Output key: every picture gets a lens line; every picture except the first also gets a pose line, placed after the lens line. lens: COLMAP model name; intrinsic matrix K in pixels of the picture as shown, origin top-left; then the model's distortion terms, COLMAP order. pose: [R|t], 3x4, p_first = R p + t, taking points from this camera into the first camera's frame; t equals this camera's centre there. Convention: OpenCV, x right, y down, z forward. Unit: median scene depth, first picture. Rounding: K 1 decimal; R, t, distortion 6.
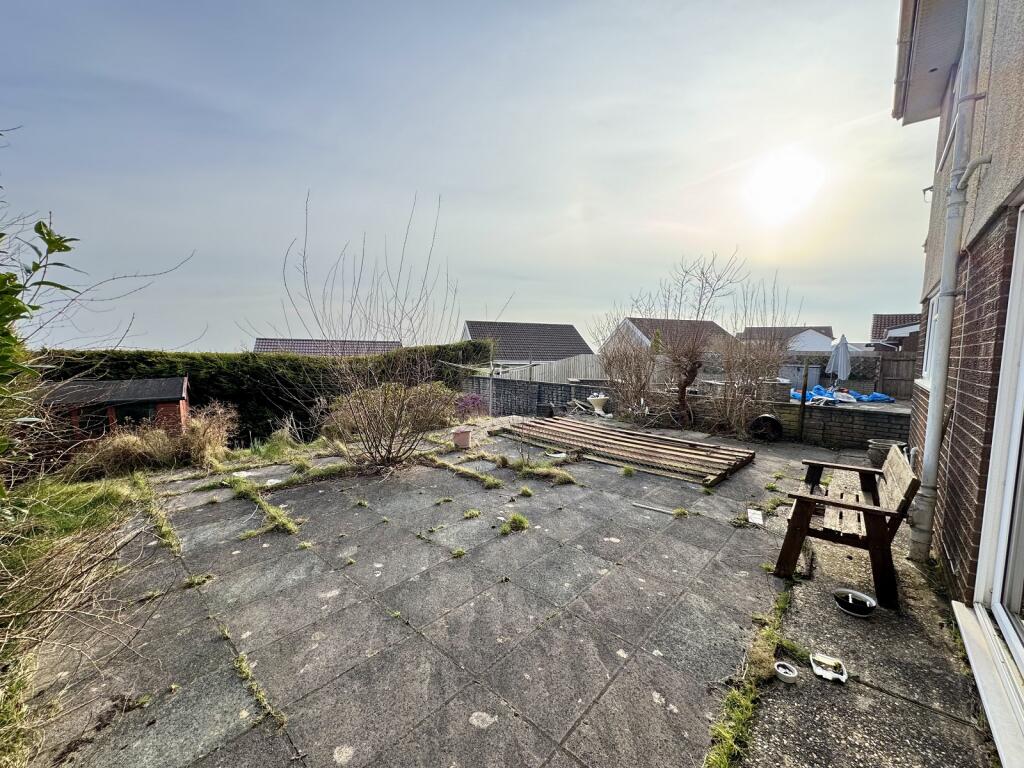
lens RADIAL K [[405.9, 0, 513.0], [0, 405.9, 384.3], [0, 0, 1]] dist [-0.000350, -0.000844]
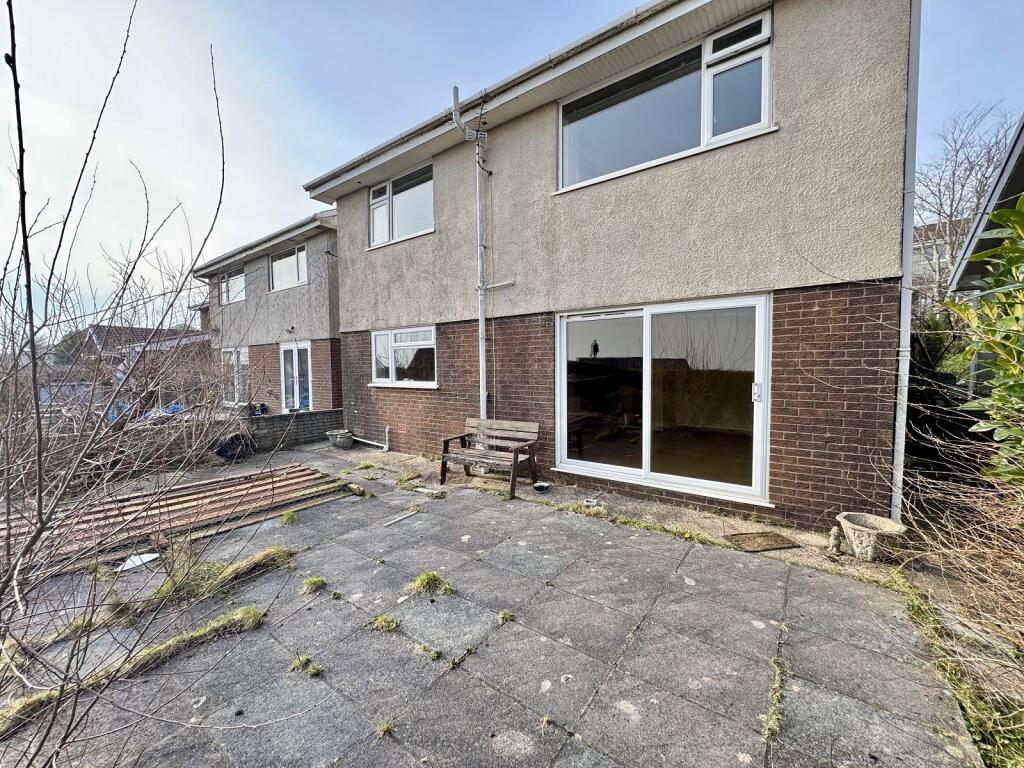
lens RADIAL K [[405.9, 0, 512.7], [0, 405.9, 385.5], [0, 0, 1]] dist [-0.000350, -0.000844]
pose [[-0.090329, -0.067926, 0.993593, -0.747487], [0.090289, 0.993004, 0.076094, -0.097165], [-0.991811, 0.096584, -0.083564, 0.804497]]
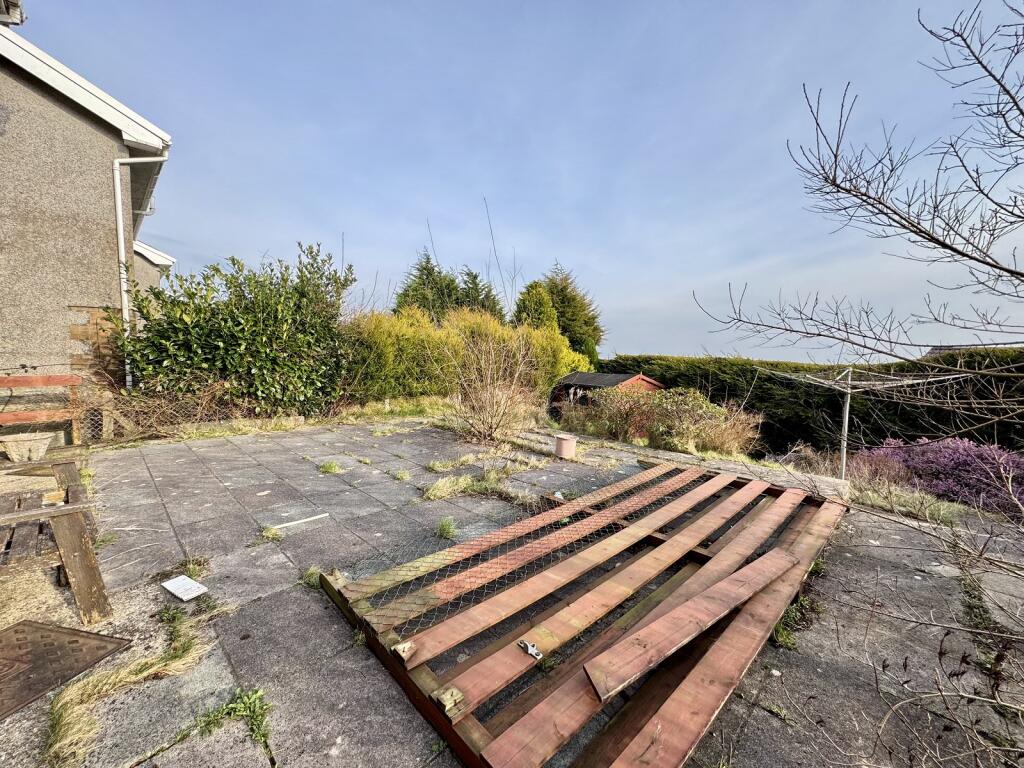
lens RADIAL K [[405.9, 0, 513.9], [0, 405.9, 383.8], [0, 0, 1]] dist [-0.000350, -0.000844]
pose [[-0.041633, 0.056828, -0.997516, 1.164131], [-0.107836, 0.992294, 0.061031, -0.058928], [0.993297, 0.110109, -0.035184, 1.485368]]
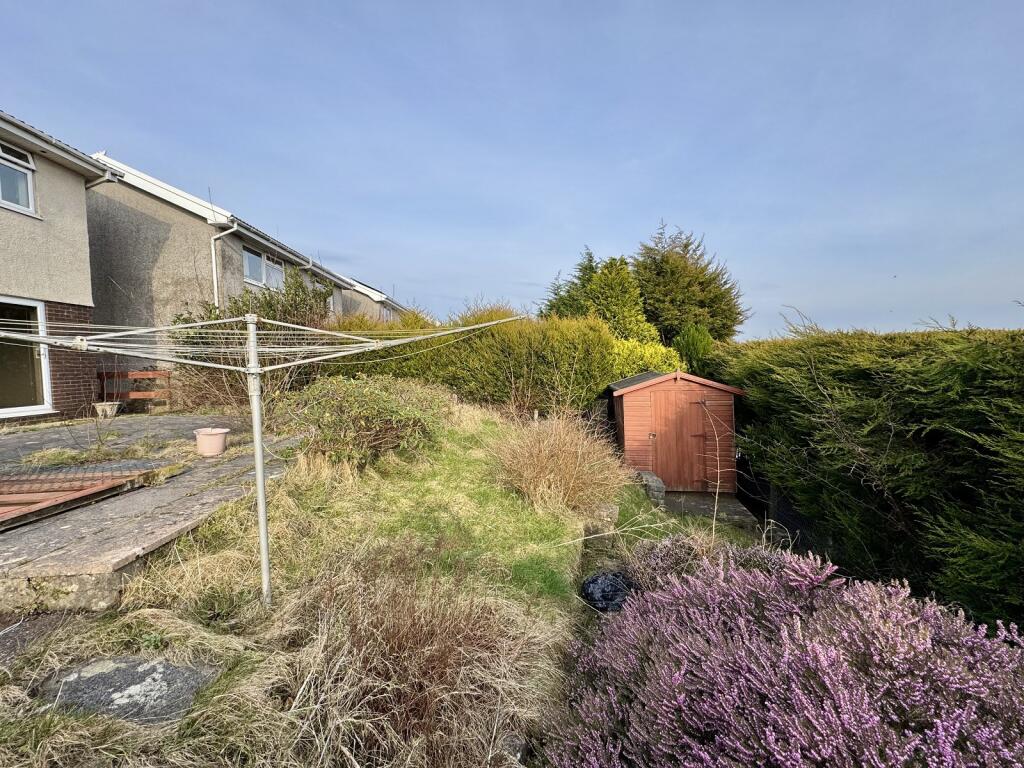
lens RADIAL K [[405.9, 0, 517.4], [0, 405.9, 383.2], [0, 0, 1]] dist [-0.000350, -0.000844]
pose [[-0.709443, 0.025653, -0.704296, -0.012409], [-0.059969, 0.993516, 0.096594, -0.125399], [0.702207, 0.110764, -0.703304, 3.097759]]
